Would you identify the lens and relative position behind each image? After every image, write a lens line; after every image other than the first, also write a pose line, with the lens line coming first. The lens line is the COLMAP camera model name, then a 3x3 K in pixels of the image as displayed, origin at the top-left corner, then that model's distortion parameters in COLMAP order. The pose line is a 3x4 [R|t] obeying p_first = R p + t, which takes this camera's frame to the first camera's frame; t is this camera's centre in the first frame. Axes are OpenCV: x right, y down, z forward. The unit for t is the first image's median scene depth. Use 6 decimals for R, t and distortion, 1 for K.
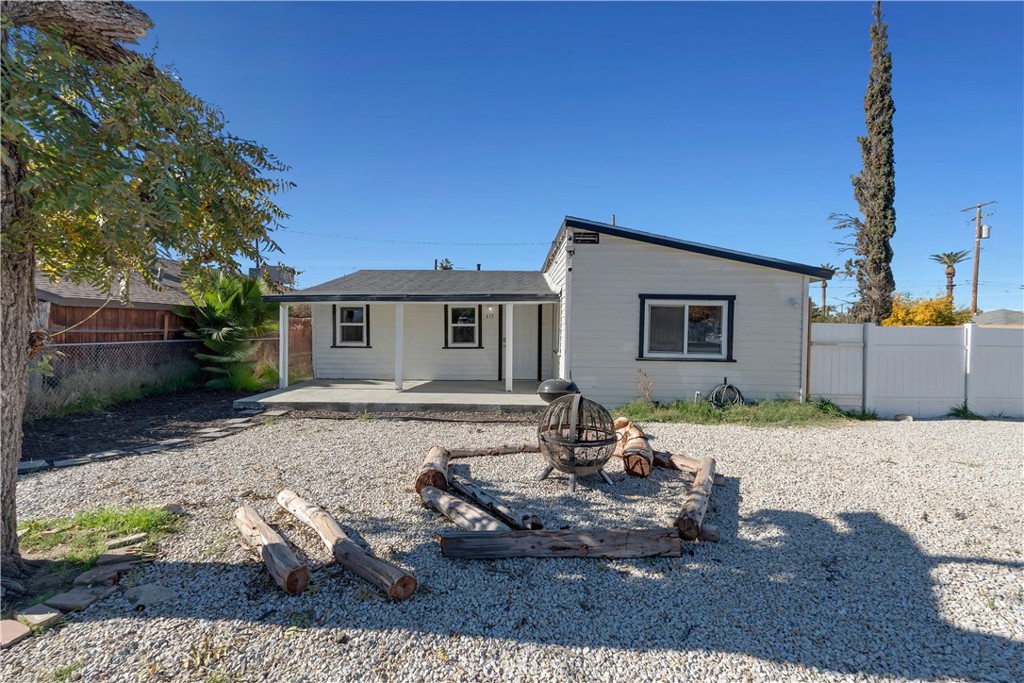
lens RADIAL K [[455.9, 0, 509.9], [0, 455.9, 343.1], [0, 0, 1]] dist [-0.013270, 0.000495]
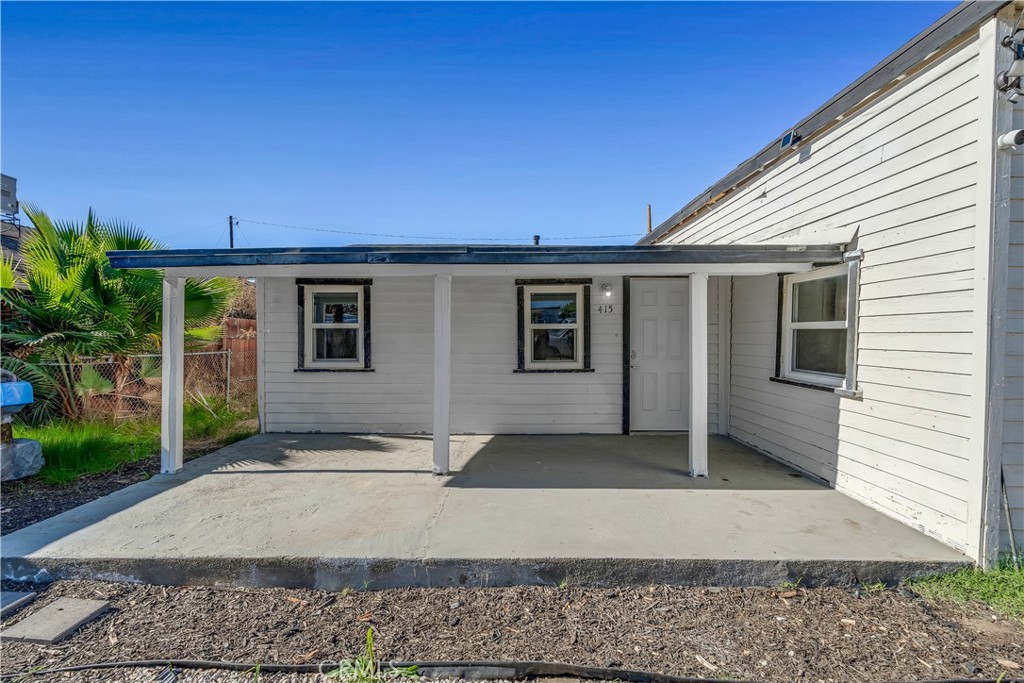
lens RADIAL K [[458.3, 0, 509.6], [0, 458.3, 342.1], [0, 0, 1]] dist [-0.006741, 0.001281]
pose [[0.999922, -0.003883, 0.011862, -0.184012], [0.004160, 0.999717, -0.023422, -0.011645], [-0.011767, 0.023469, 0.999655, 0.565074]]
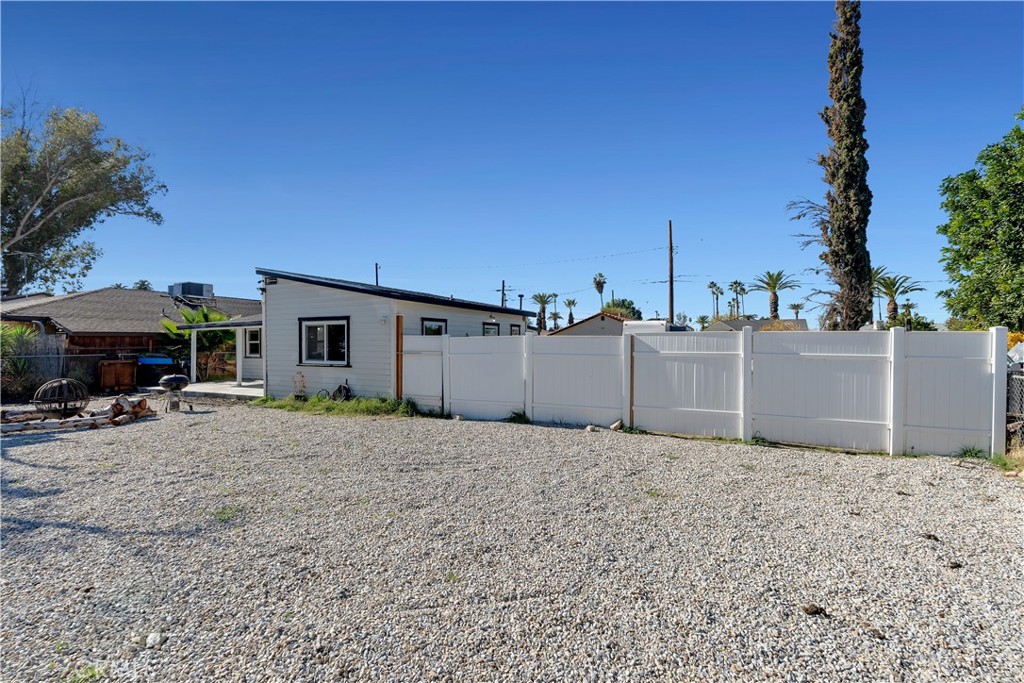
lens RADIAL K [[455.9, 0, 511.7], [0, 455.9, 343.6], [0, 0, 1]] dist [-0.013270, 0.000495]
pose [[0.908792, -0.015058, -0.416978, 1.202660], [0.003206, 0.999571, -0.029108, 0.010839], [0.417237, 0.025116, 0.908450, 0.011591]]
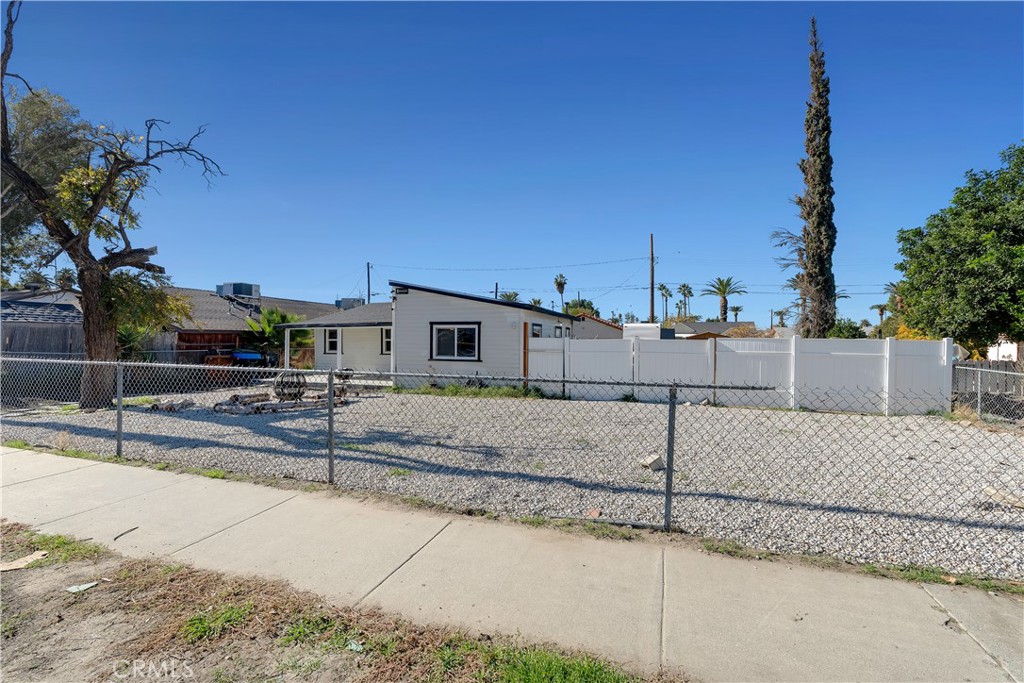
lens RADIAL K [[455.9, 0, 510.9], [0, 455.9, 340.6], [0, 0, 1]] dist [-0.013270, 0.000495]
pose [[0.950071, -0.007568, -0.311941, 0.923169], [-0.001715, 0.999564, -0.029472, 0.011064], [0.312028, 0.028536, 0.949644, -0.449014]]
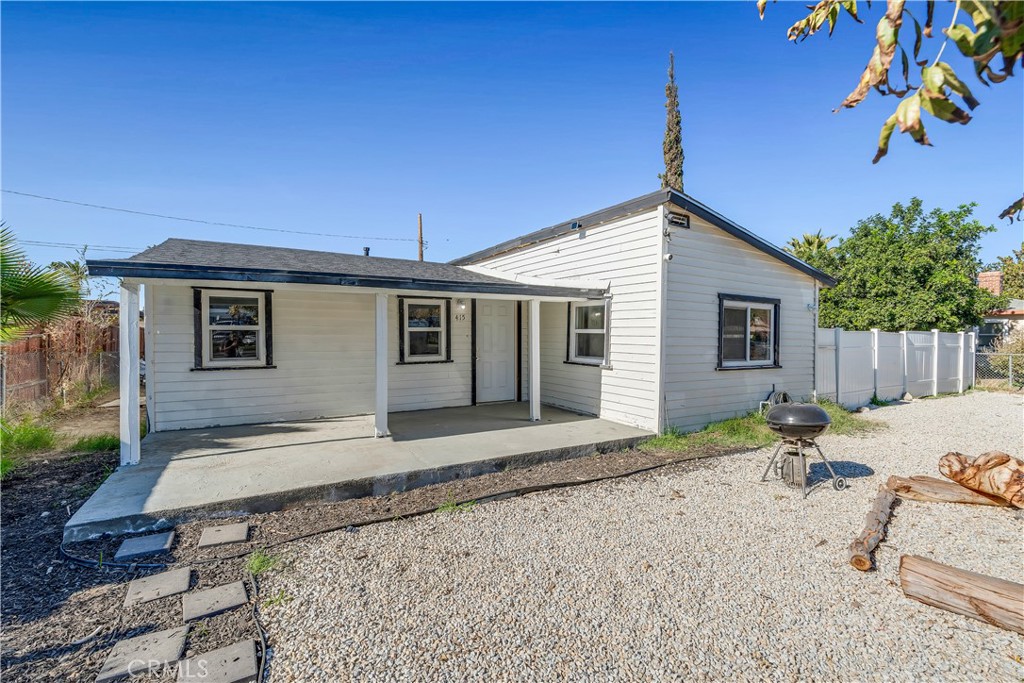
lens RADIAL K [[455.9, 0, 520.0], [0, 455.9, 343.6], [0, 0, 1]] dist [-0.013270, 0.000495]
pose [[0.843681, -0.013697, 0.536671, -0.409205], [0.020769, 0.999759, -0.007134, -0.011927], [-0.536444, 0.017165, 0.843762, 0.396363]]
